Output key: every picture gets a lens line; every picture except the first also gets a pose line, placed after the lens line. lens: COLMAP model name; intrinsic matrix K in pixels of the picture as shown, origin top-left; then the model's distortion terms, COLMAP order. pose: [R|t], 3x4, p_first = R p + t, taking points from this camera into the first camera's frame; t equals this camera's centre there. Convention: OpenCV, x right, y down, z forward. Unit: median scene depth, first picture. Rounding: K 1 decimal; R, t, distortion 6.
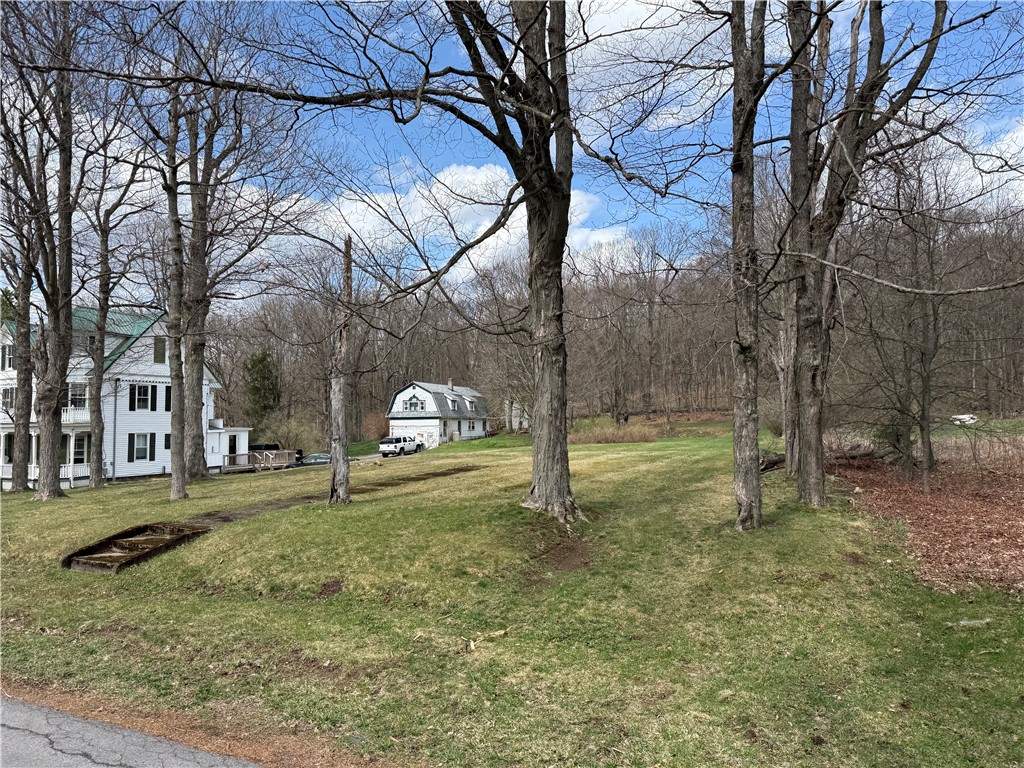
lens RADIAL K [[710.6, 0, 513.2], [0, 710.6, 384.8], [0, 0, 1]] dist [0.035813, -0.039935]
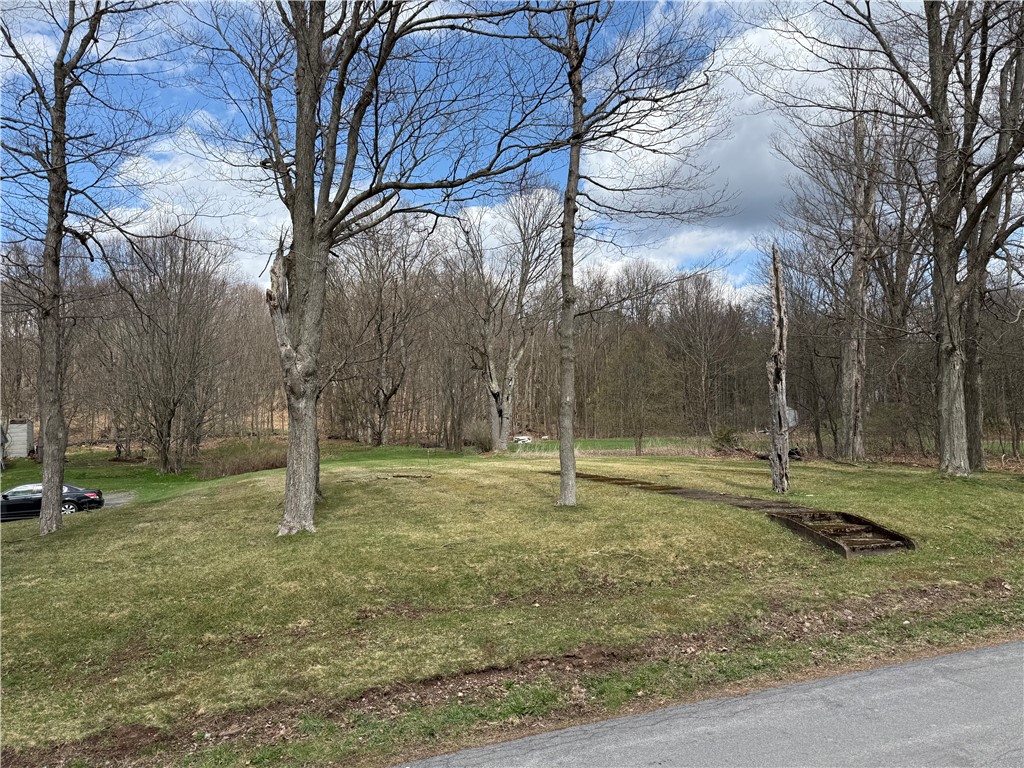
lens RADIAL K [[710.6, 0, 513.6], [0, 710.6, 380.5], [0, 0, 1]] dist [0.035813, -0.039935]
pose [[0.700062, 0.060595, 0.711506, -0.240444], [-0.025902, 0.997892, -0.059499, 0.015701], [-0.713612, 0.023224, 0.700156, 0.110449]]
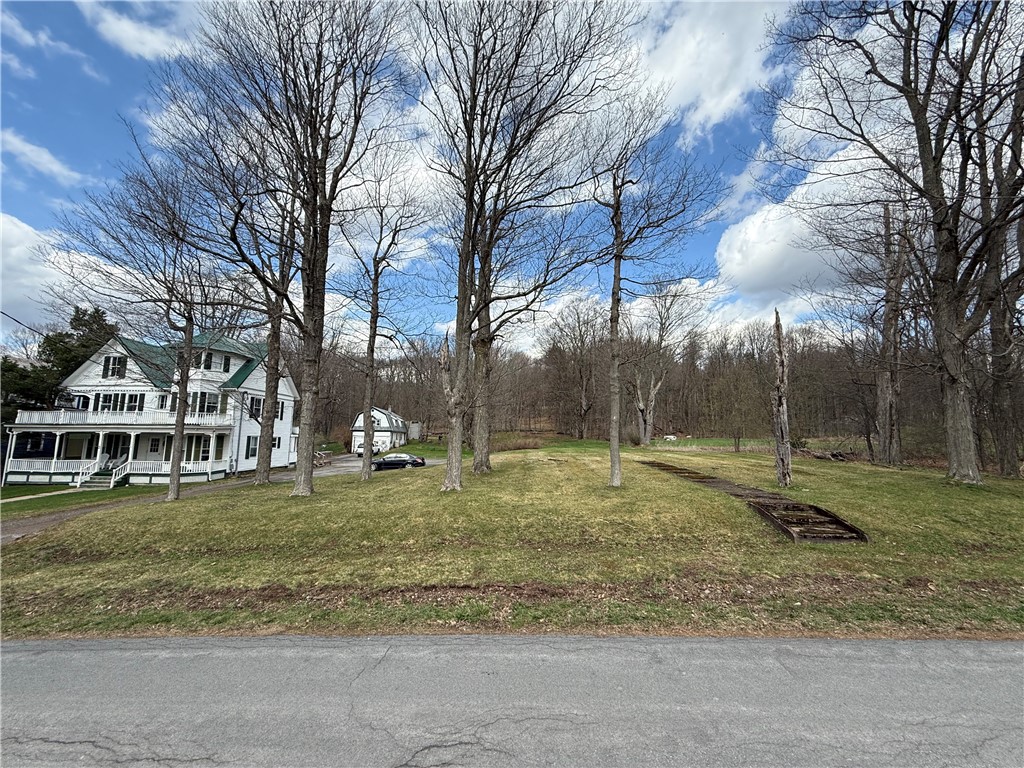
lens RADIAL K [[400.5, 0, 511.0], [0, 400.5, 380.8], [0, 0, 1]] dist [-0.001051, -0.000406]
pose [[0.924293, 0.072019, 0.374828, -0.197949], [-0.038688, 0.994657, -0.095712, 0.011101], [-0.379718, 0.073965, 0.922141, 0.090595]]
